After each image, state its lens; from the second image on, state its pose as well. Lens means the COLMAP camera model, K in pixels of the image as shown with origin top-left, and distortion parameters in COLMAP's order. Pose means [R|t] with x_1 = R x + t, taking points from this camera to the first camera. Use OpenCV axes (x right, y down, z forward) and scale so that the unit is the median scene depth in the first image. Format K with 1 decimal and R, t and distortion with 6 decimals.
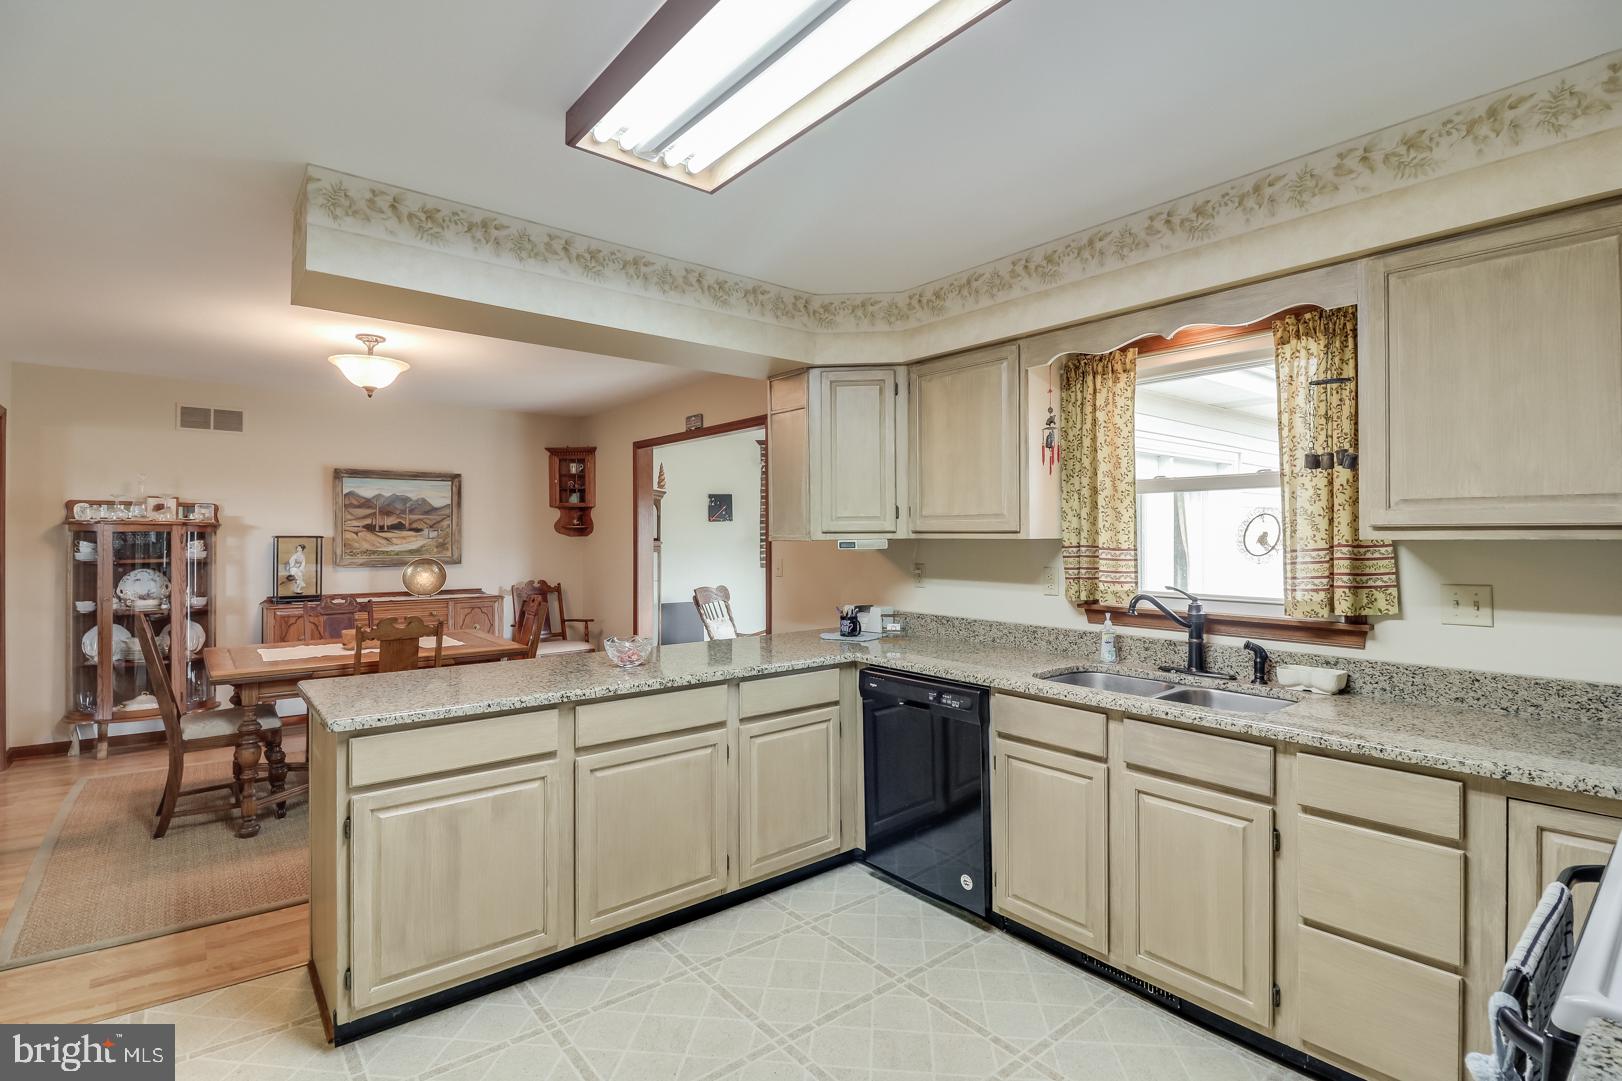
lens RADIAL K [[748.1, 0, 809.6], [0, 748.1, 528.5], [0, 0, 1]] dist [-0.014554, -0.001089]
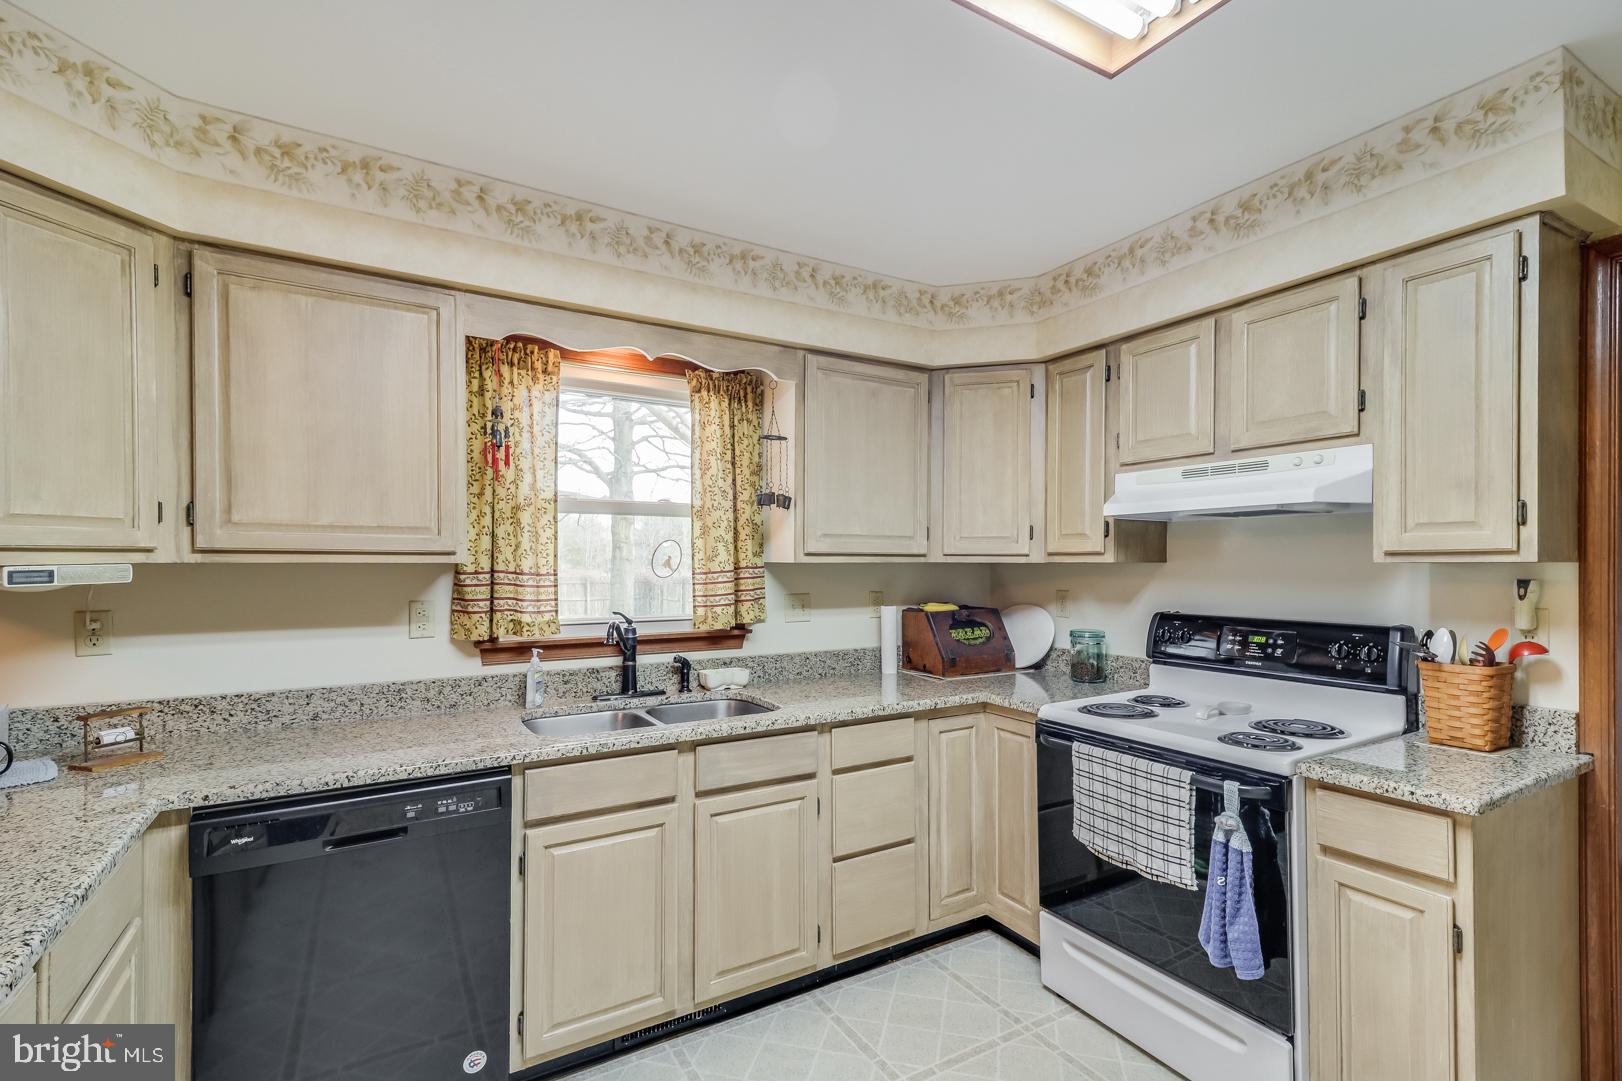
lens RADIAL K [[741.8, 0, 814.3], [0, 741.8, 562.8], [0, 0, 1]] dist [0.035303, -0.008832]
pose [[0.153170, -0.001582, 0.988199, -0.439208], [-0.011592, 0.999927, 0.003398, 0.008168], [-0.988132, -0.011976, 0.153140, 0.601664]]
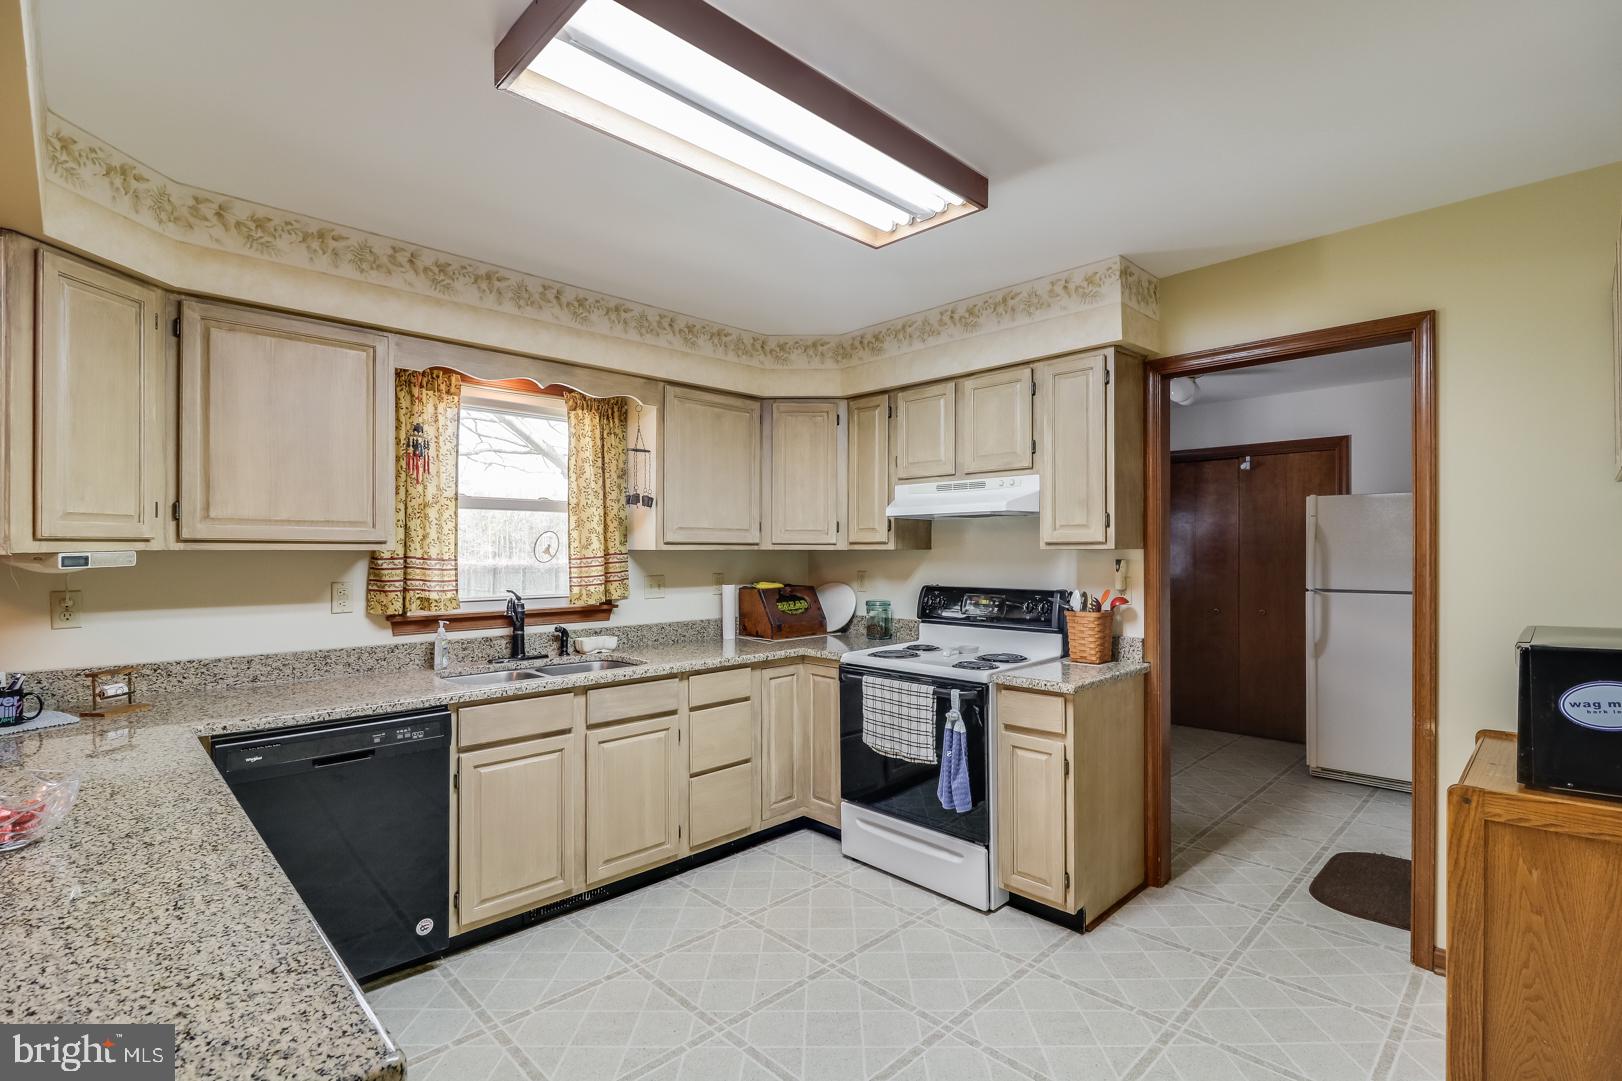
lens RADIAL K [[752.7, 0, 815.2], [0, 752.7, 546.6], [0, 0, 1]] dist [0.000638, -0.009482]
pose [[-0.082898, 0.003612, 0.996552, -0.760779], [-0.010944, 0.999930, -0.004535, 0.008875], [-0.996498, -0.011282, -0.082852, 0.618373]]
